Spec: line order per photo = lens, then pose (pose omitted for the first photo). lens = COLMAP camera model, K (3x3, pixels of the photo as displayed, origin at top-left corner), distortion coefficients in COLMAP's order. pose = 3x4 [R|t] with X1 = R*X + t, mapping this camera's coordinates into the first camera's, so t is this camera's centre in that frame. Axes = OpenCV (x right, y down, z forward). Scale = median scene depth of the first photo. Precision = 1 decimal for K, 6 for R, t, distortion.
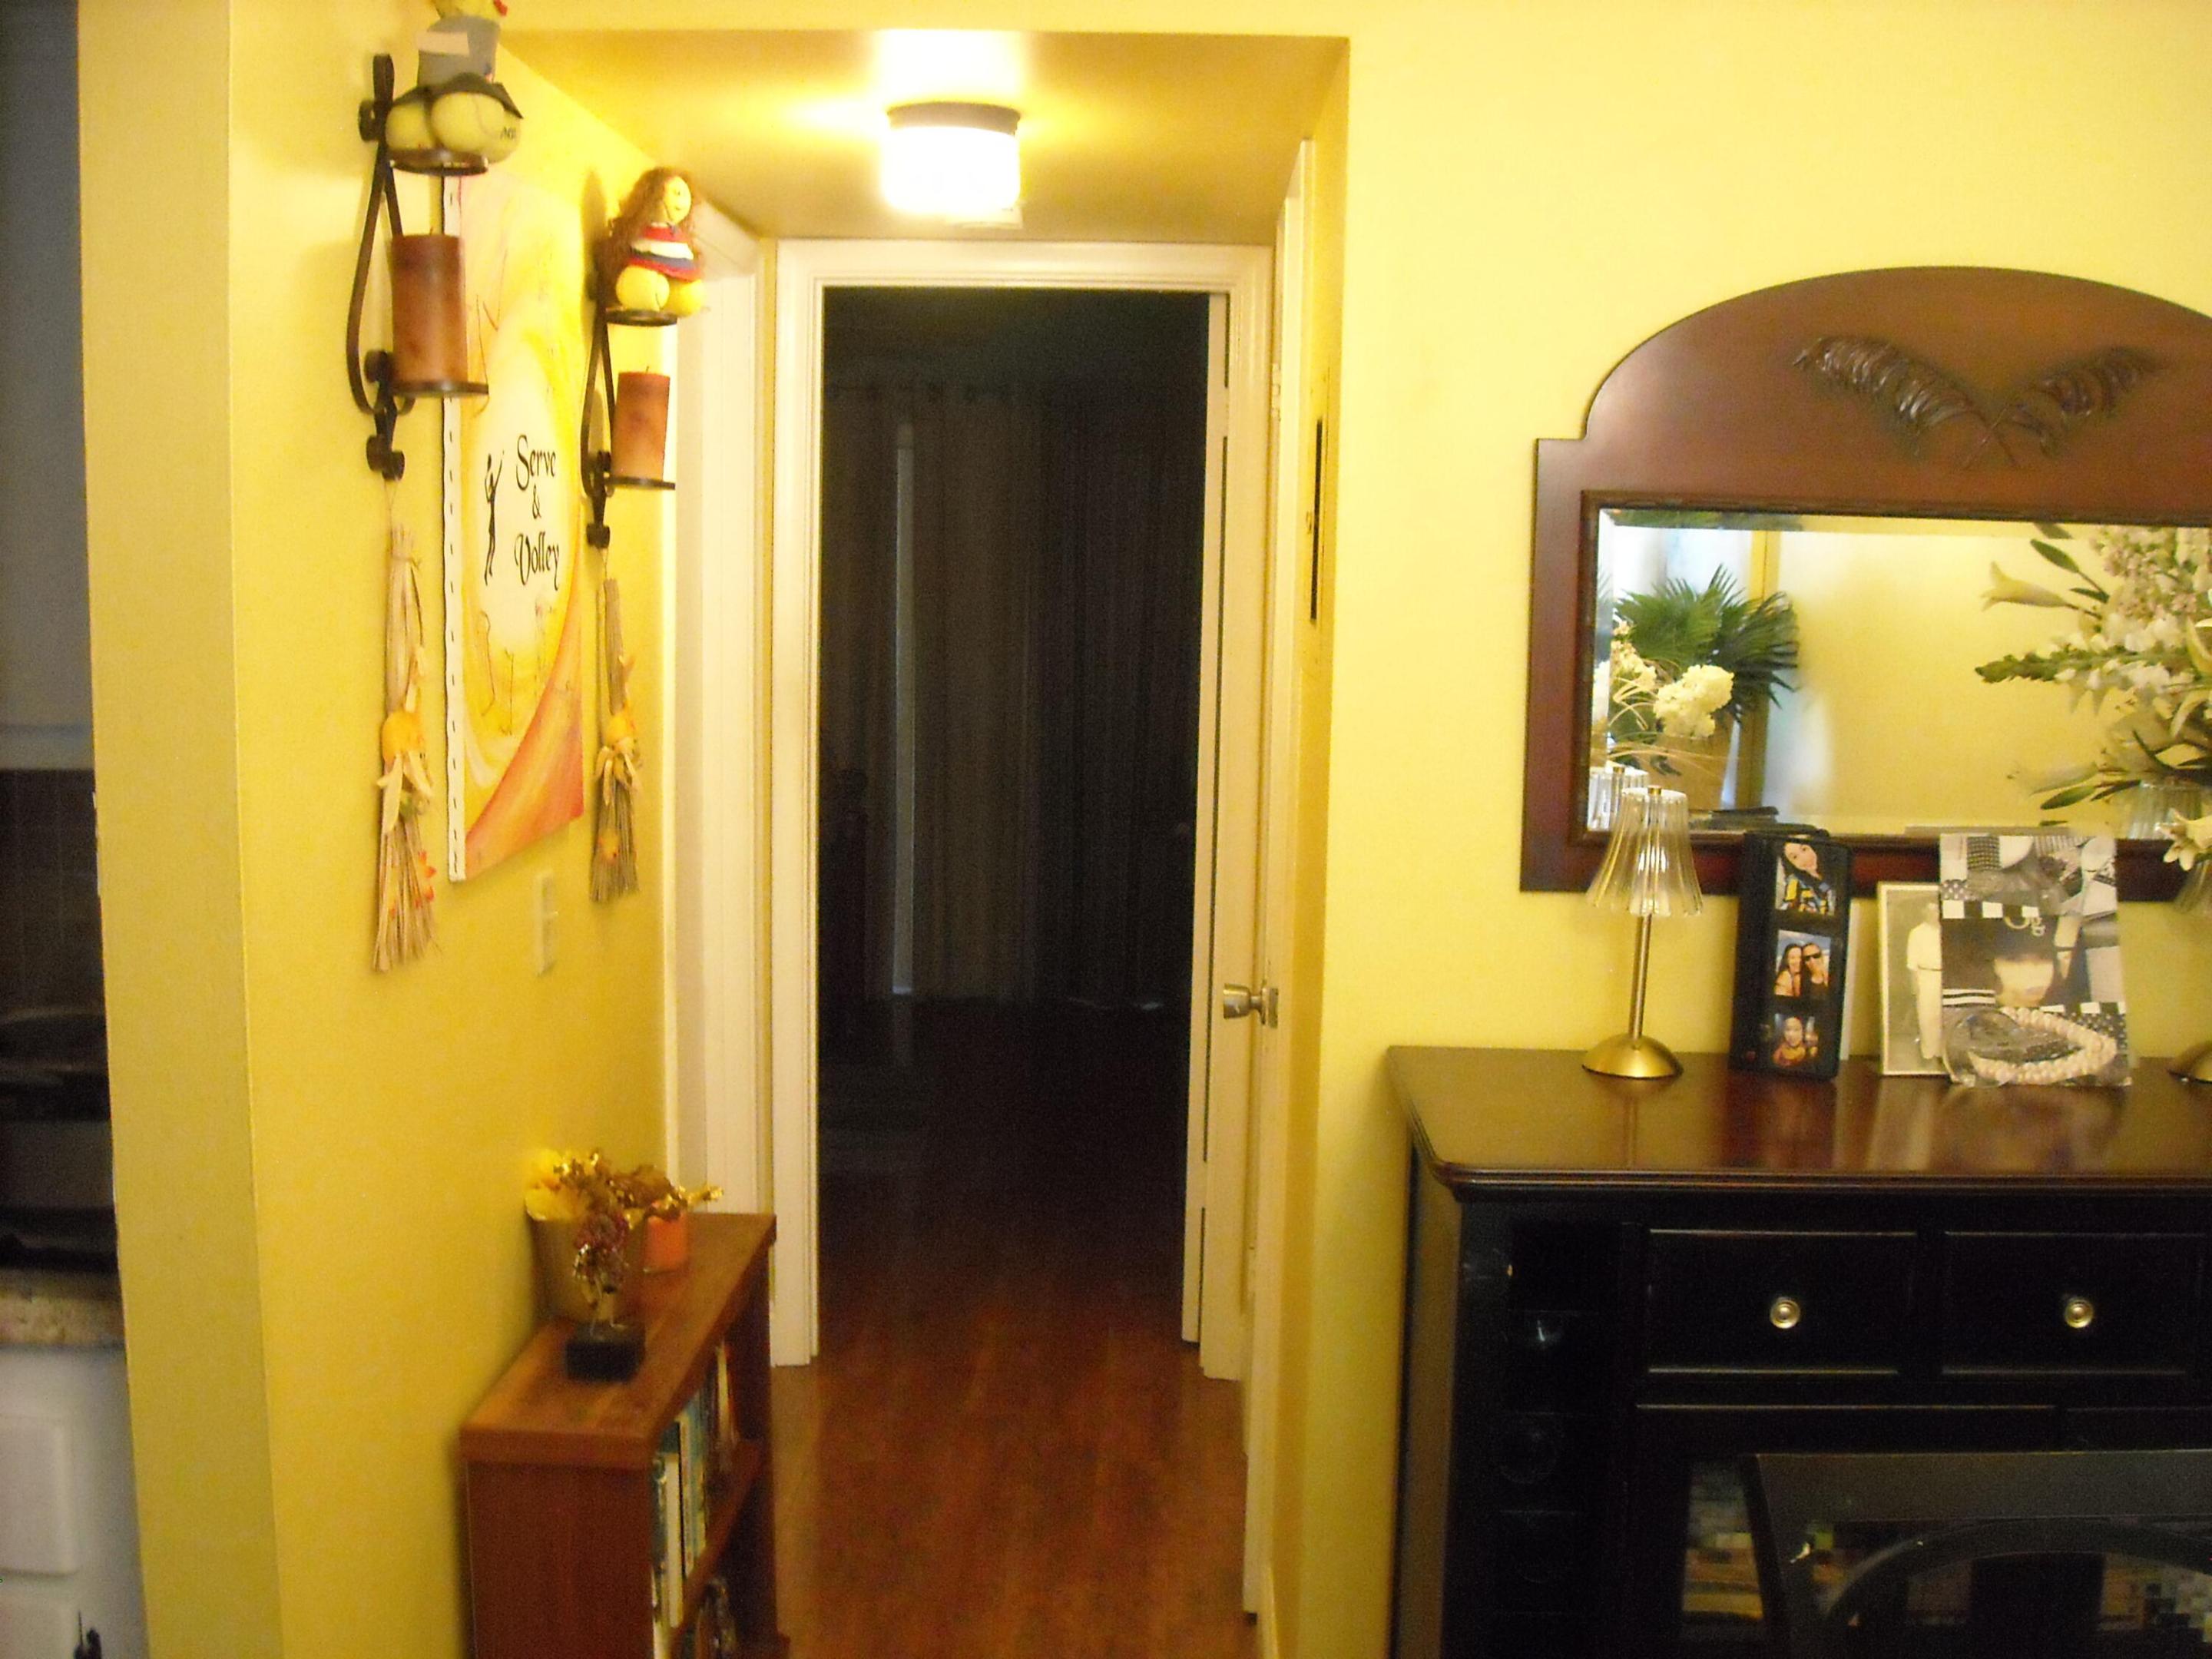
lens RADIAL K [[2309.3, 0, 1104.0], [0, 2309.3, 841.8], [0, 0, 1]] dist [-0.128094, 0.000000]
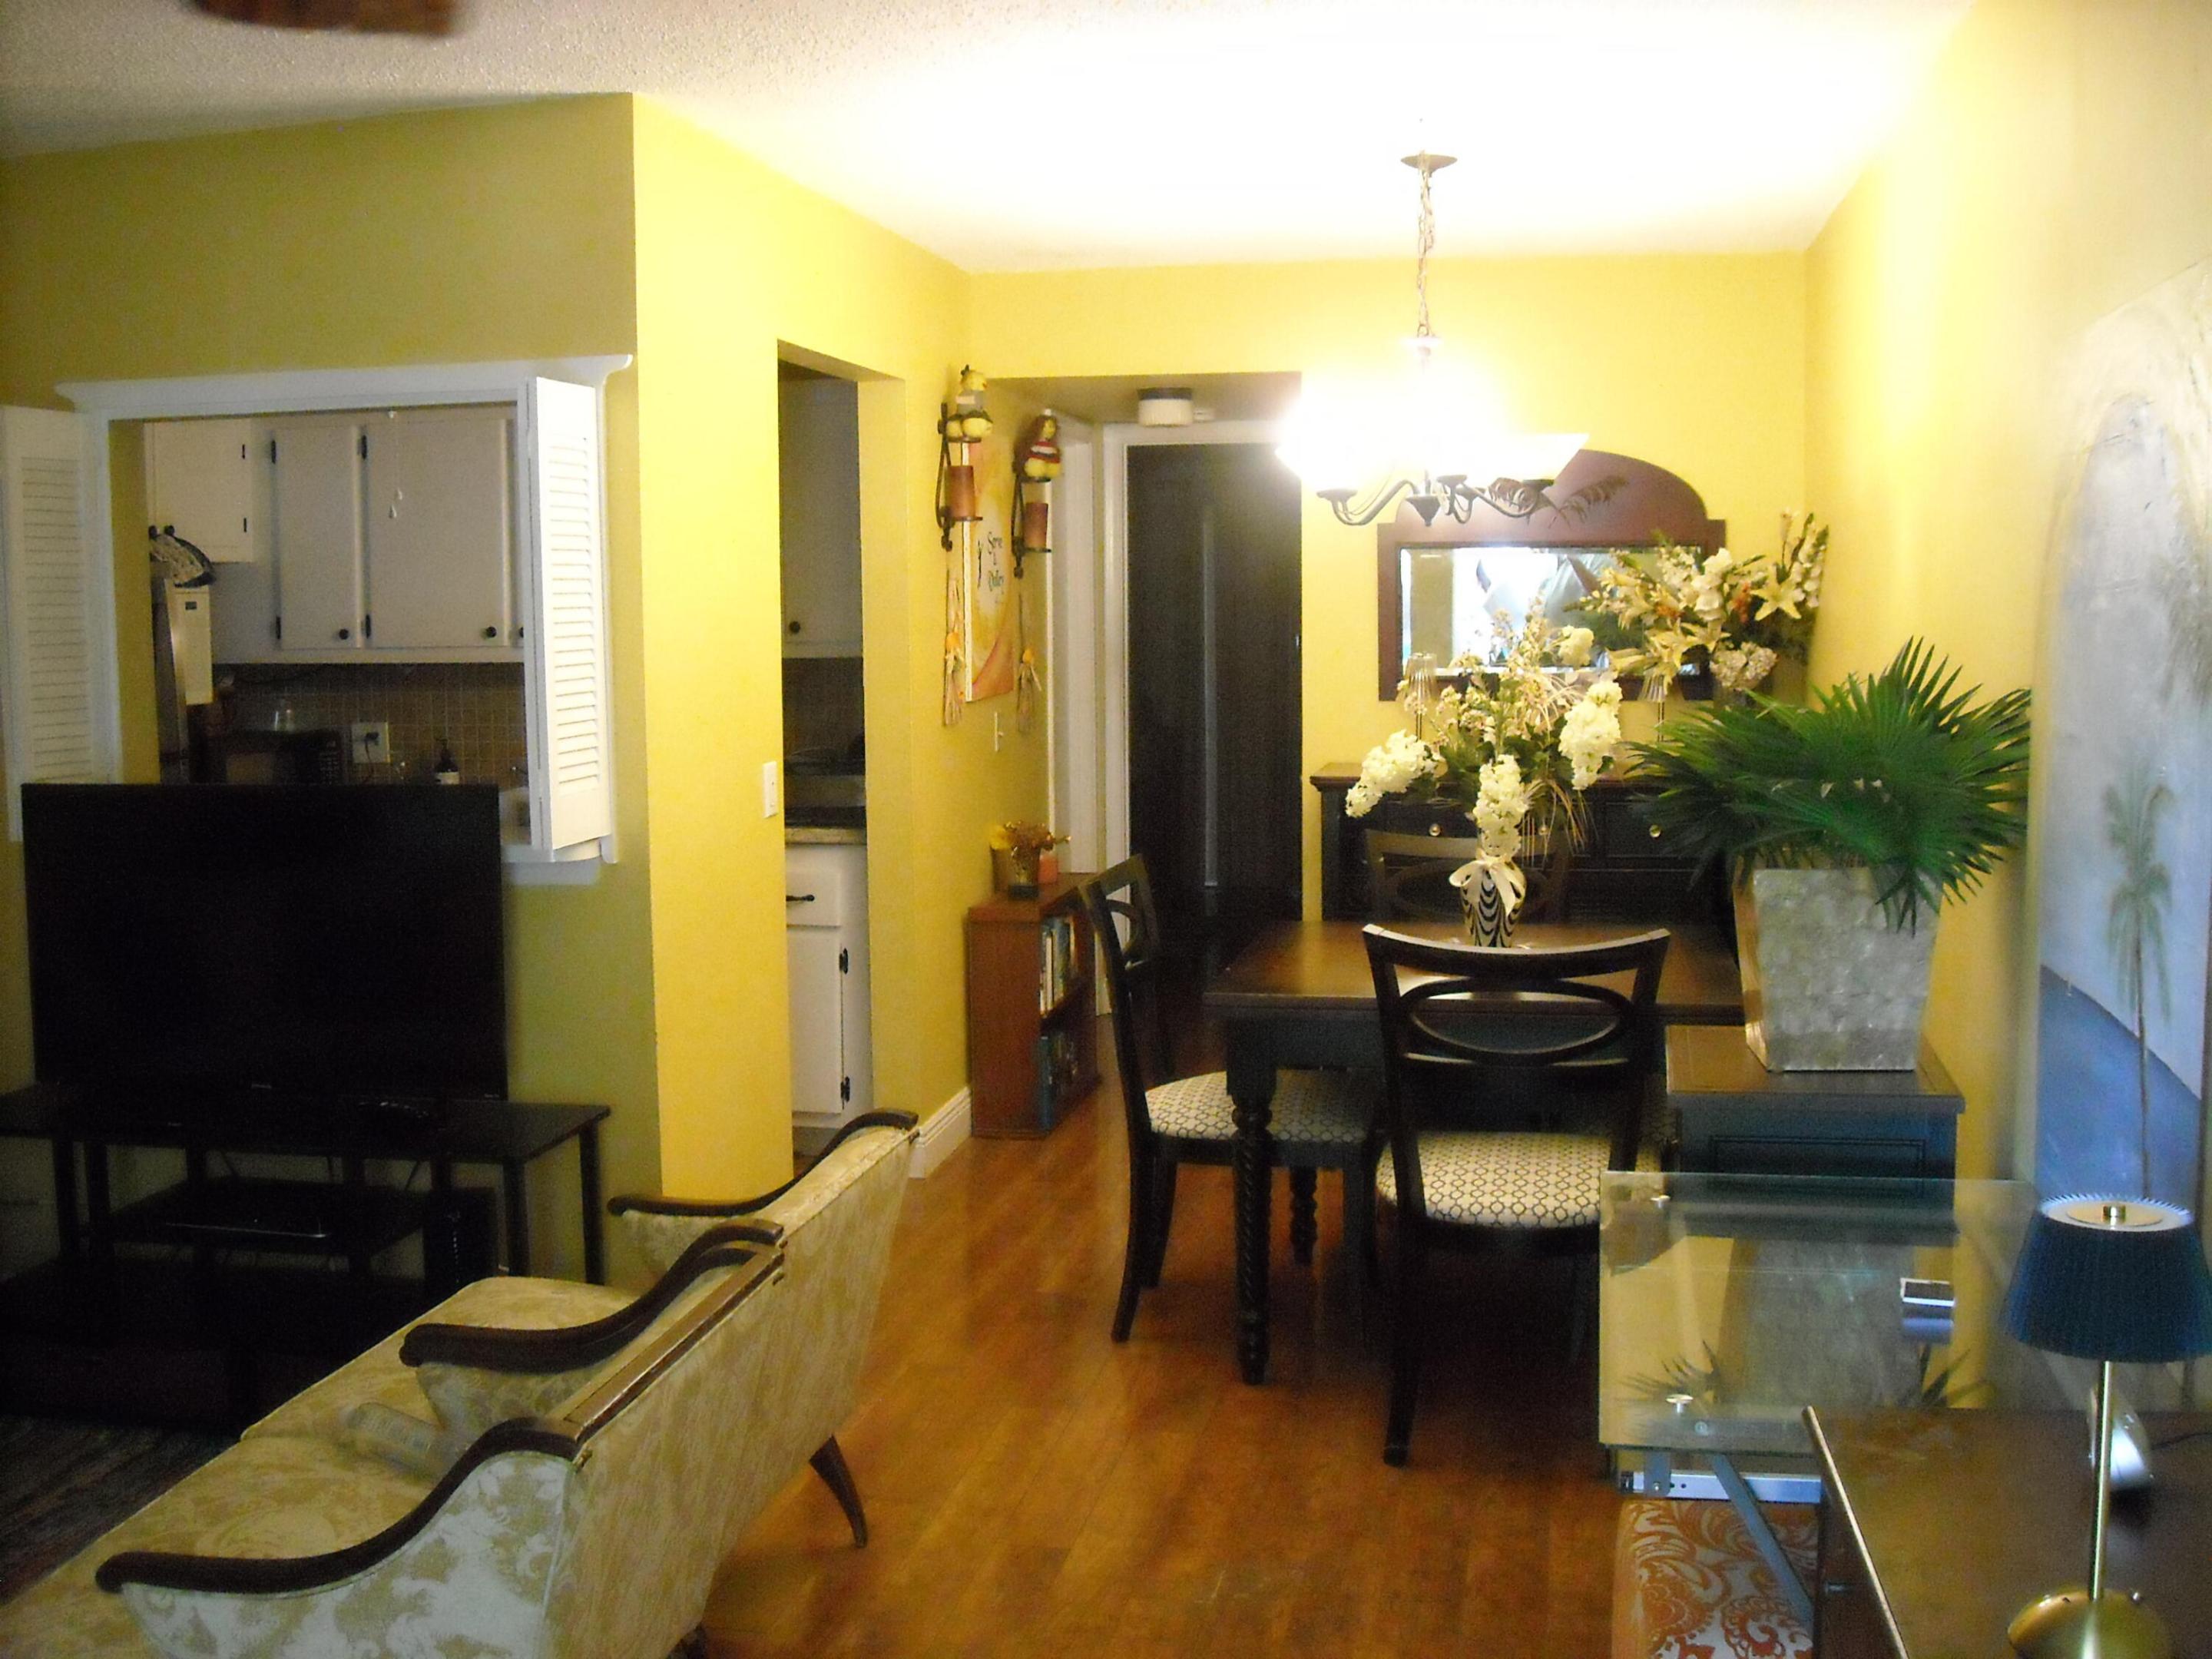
lens RADIAL K [[2309.3, 0, 1085.8], [0, 2309.3, 830.9], [0, 0, 1]] dist [-0.128094, 0.000000]
pose [[0.984391, -0.011179, -0.175637, 0.298582], [0.005644, 0.999472, -0.031984, 0.237146], [0.175902, 0.030493, 0.983935, -1.501519]]
